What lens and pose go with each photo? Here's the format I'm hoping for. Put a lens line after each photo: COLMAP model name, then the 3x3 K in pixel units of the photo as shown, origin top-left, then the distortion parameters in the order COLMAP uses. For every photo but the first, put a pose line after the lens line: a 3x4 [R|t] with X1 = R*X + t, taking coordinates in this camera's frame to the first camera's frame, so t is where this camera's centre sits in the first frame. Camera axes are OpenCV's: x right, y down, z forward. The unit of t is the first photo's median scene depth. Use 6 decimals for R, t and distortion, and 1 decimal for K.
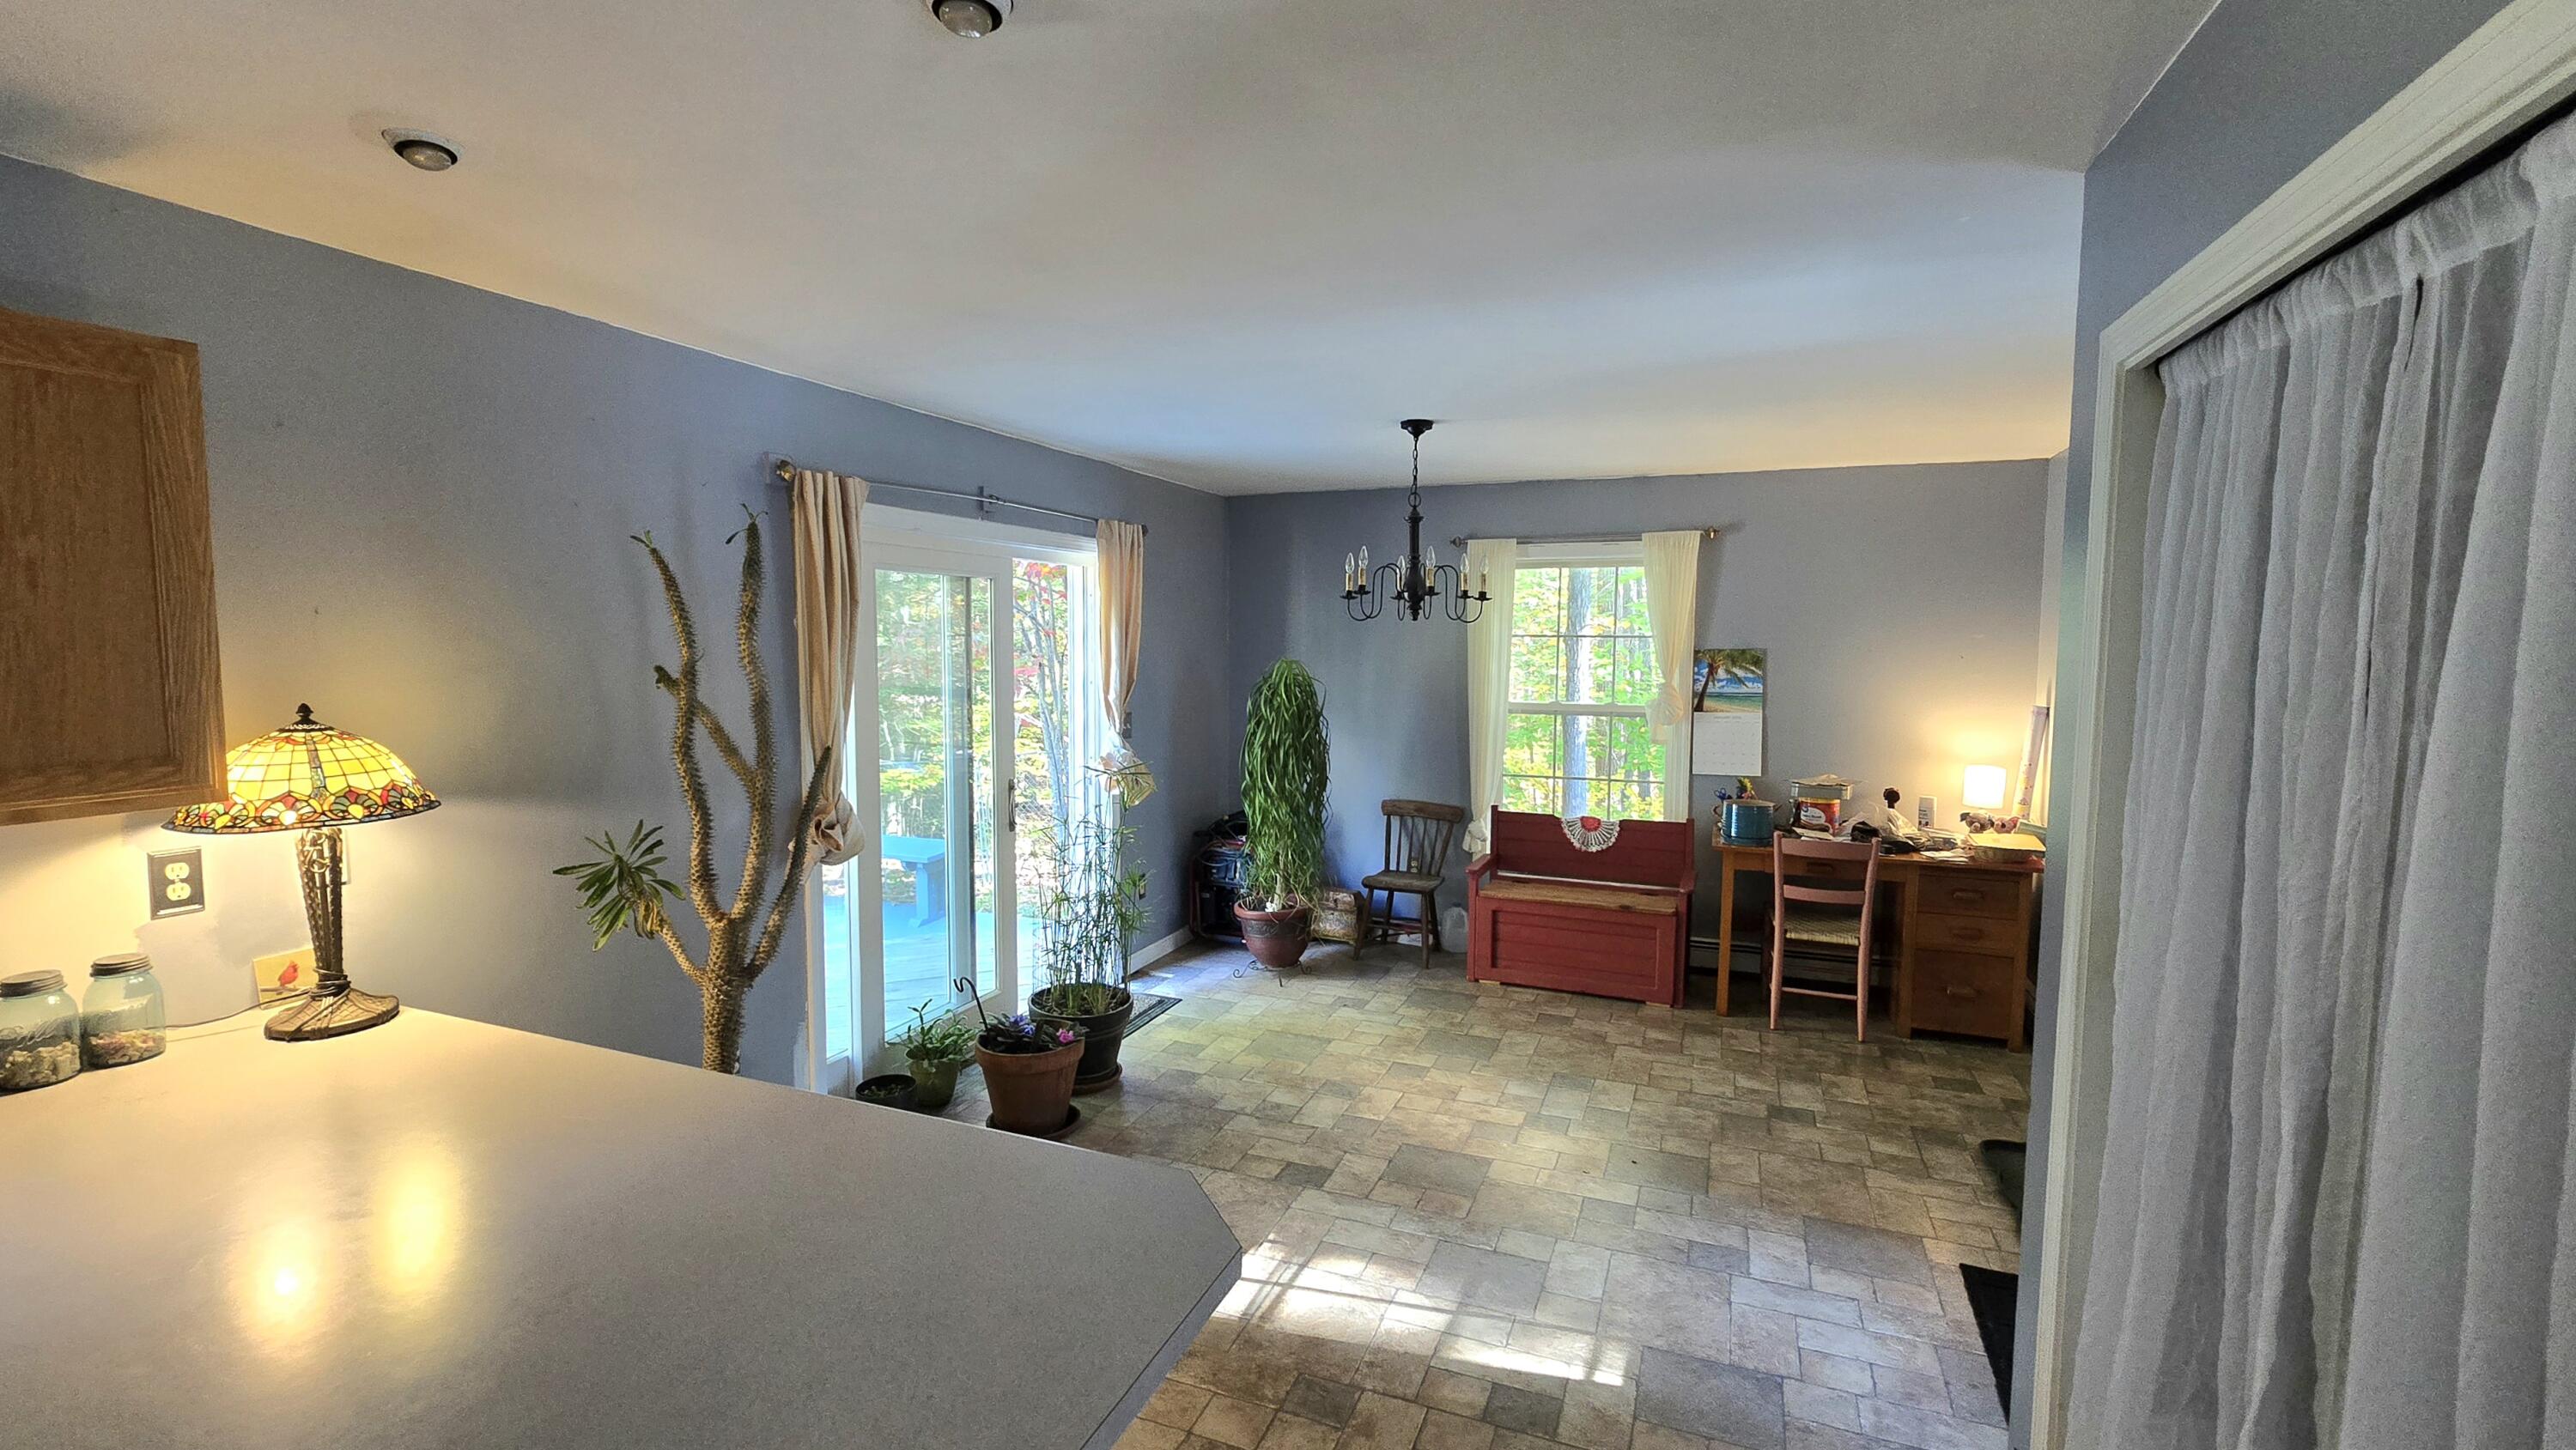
lens RADIAL K [[1121.7, 0, 1282.1], [0, 1121.7, 730.6], [0, 0, 1]] dist [0.000488, 0.000549]
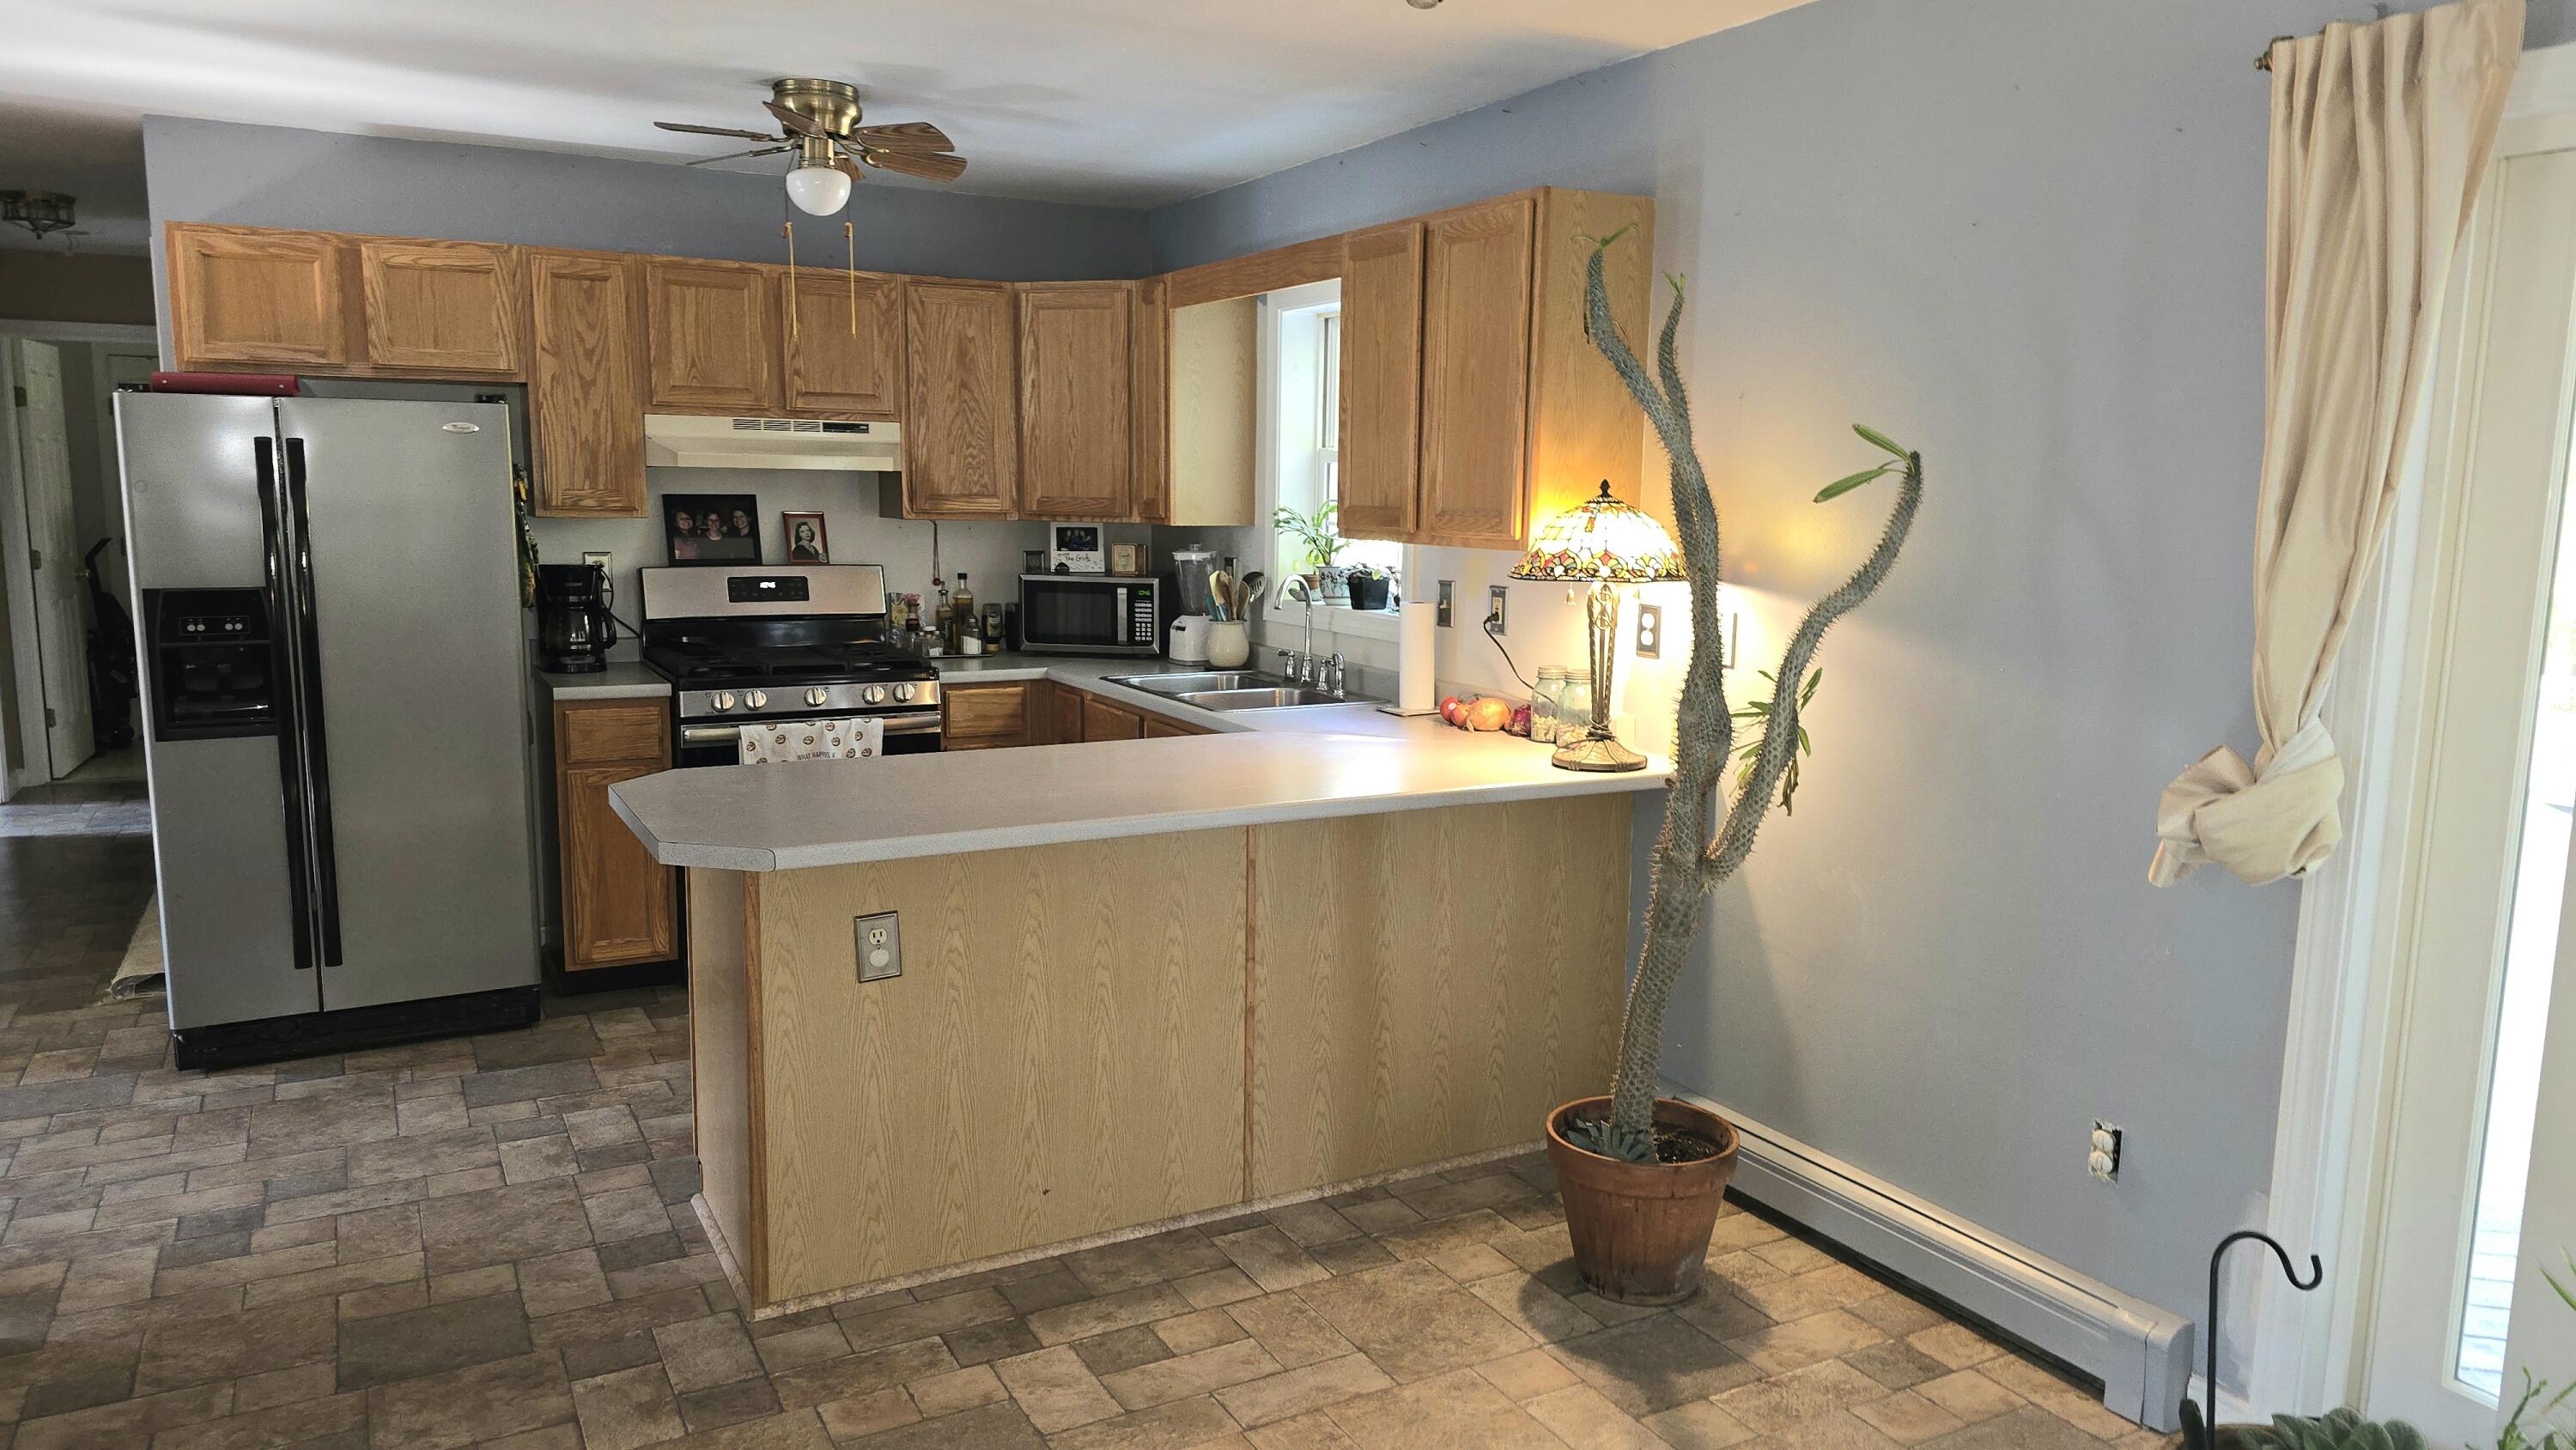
lens RADIAL K [[1736.5, 0, 1312.3], [0, 1736.5, 740.6], [0, 0, 1]] dist [0.063573, -0.064328]
pose [[-0.627127, 0.101762, -0.772241, 0.331284], [-0.085208, 0.976516, 0.197877, -0.042005], [0.774243, 0.189895, -0.603729, 0.884808]]
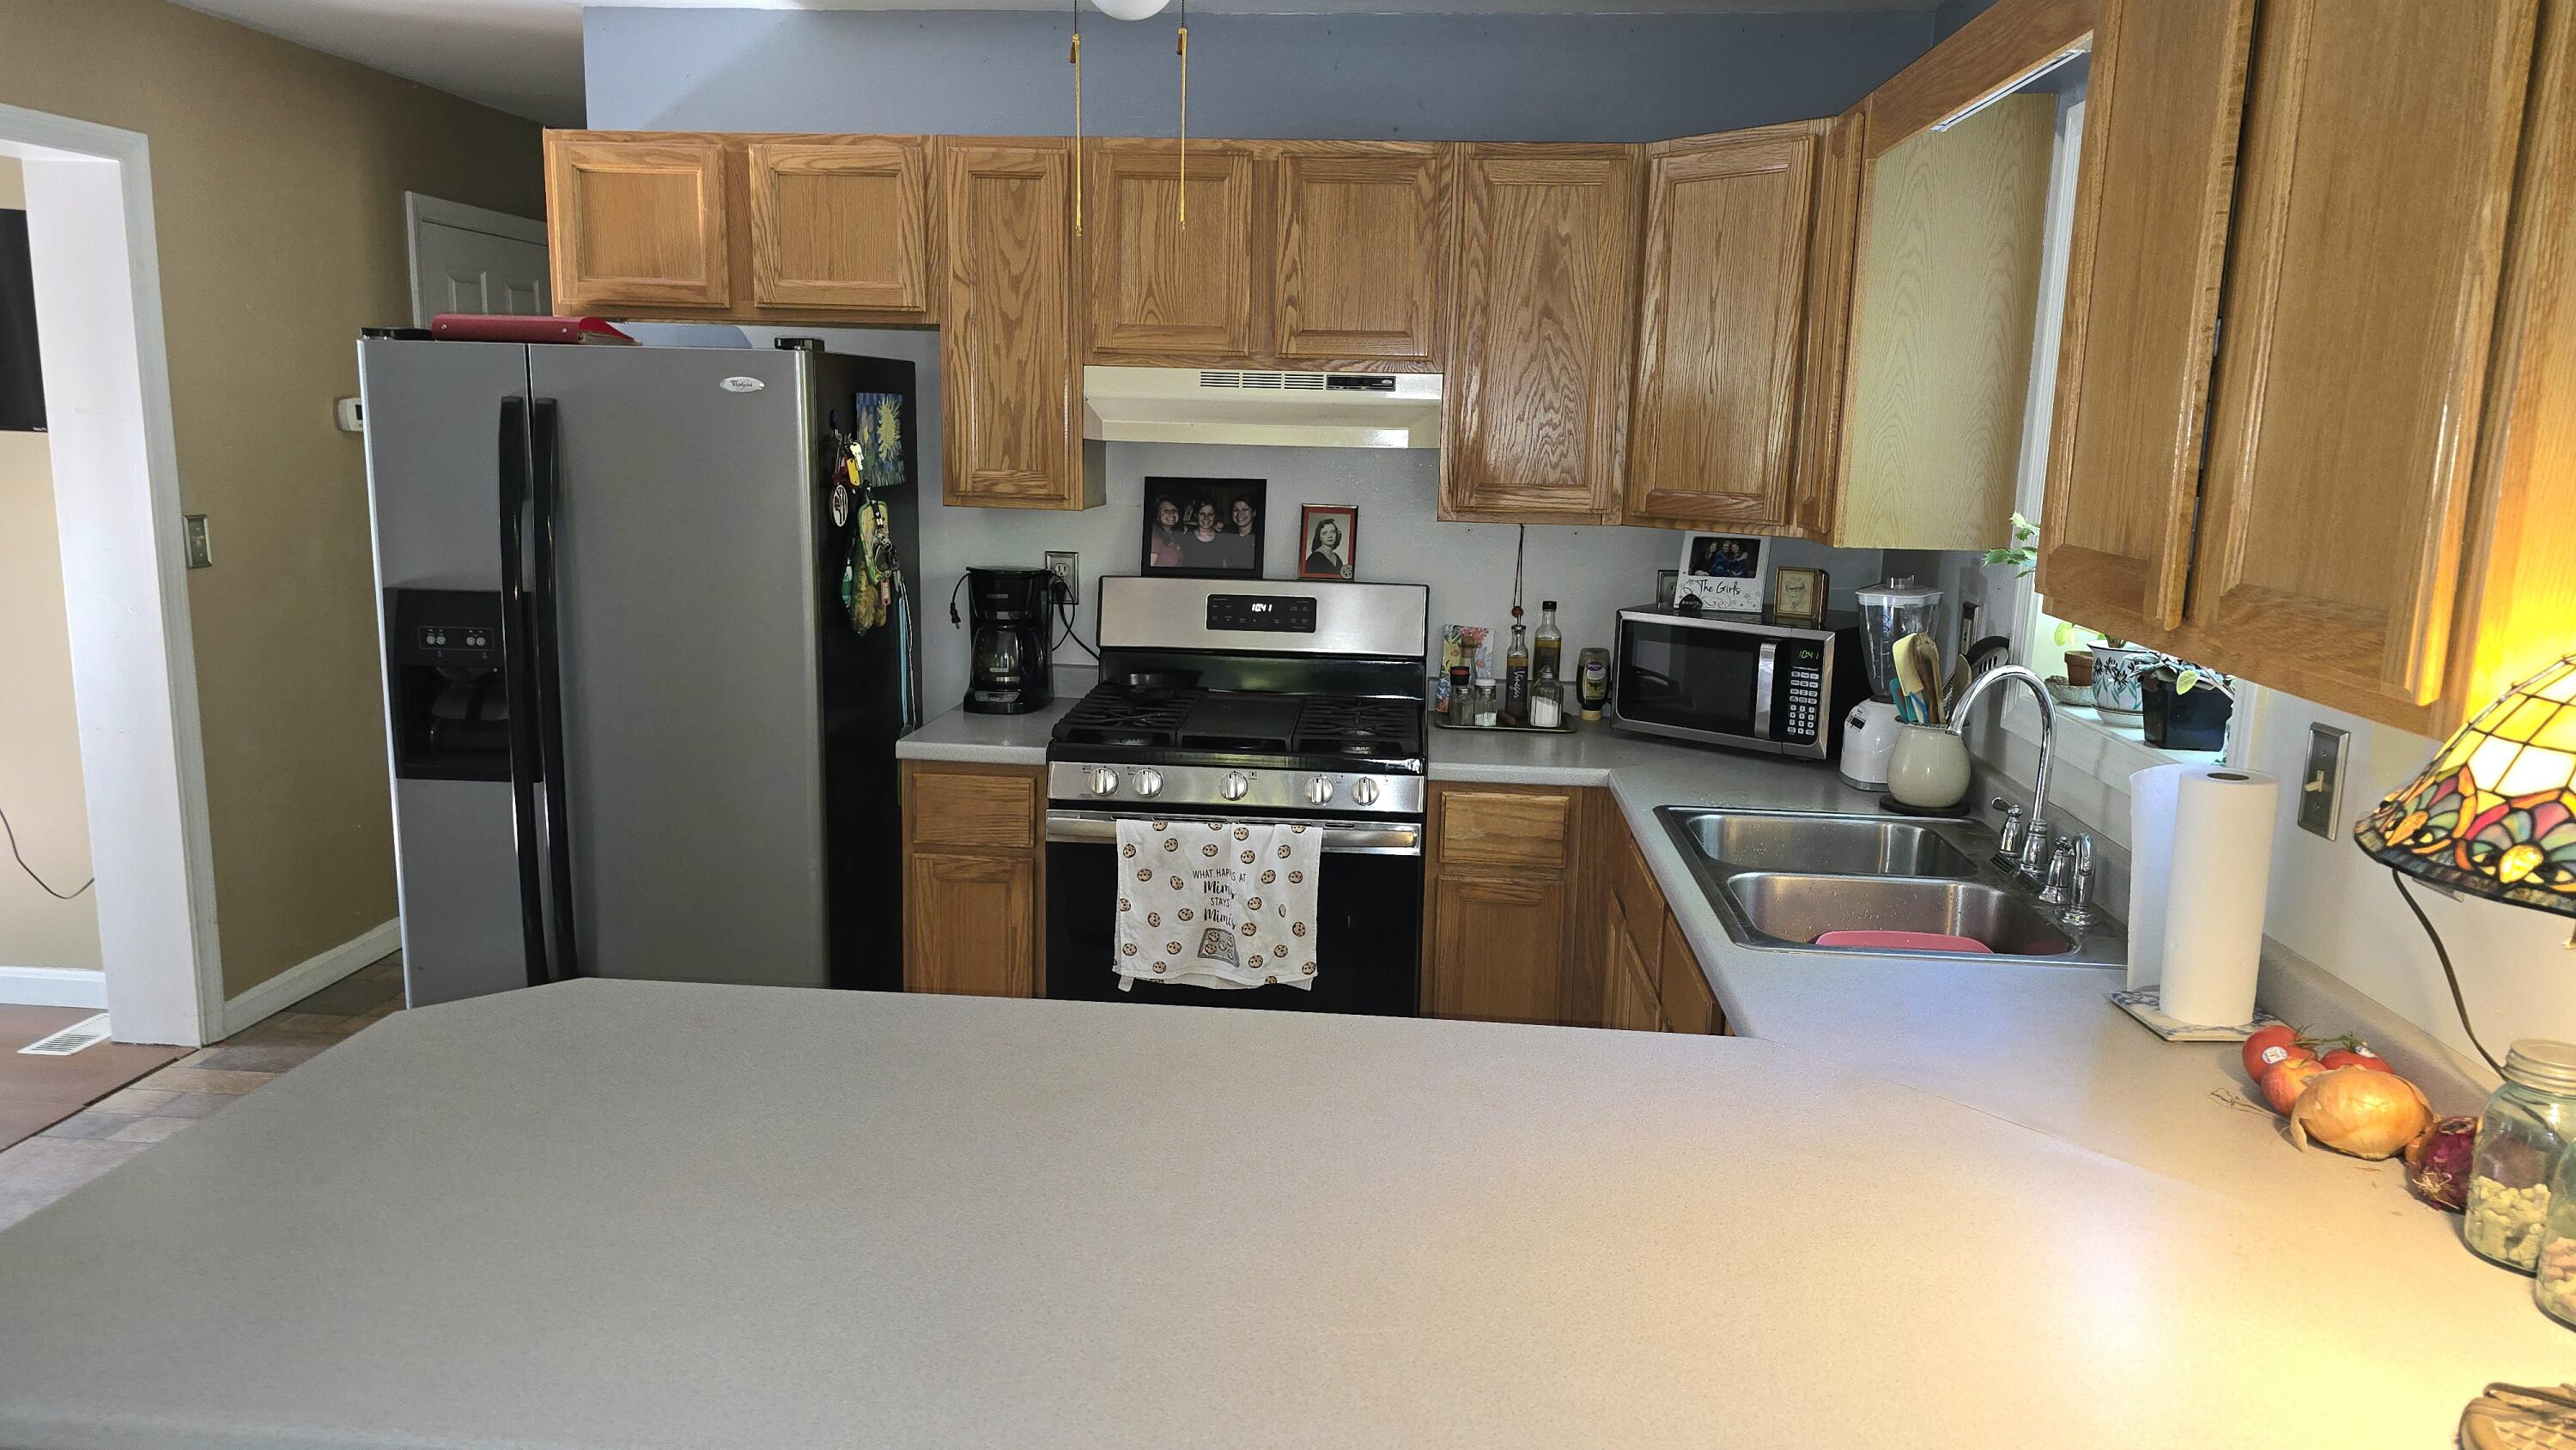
lens RADIAL K [[1736.5, 0, 1259.0], [0, 1736.5, 737.1], [0, 0, 1]] dist [0.063573, -0.064328]
pose [[-0.956314, 0.026042, -0.291181, -0.144746], [-0.053509, 0.963605, 0.261921, -0.036807], [0.287404, 0.266059, -0.920115, 0.633063]]
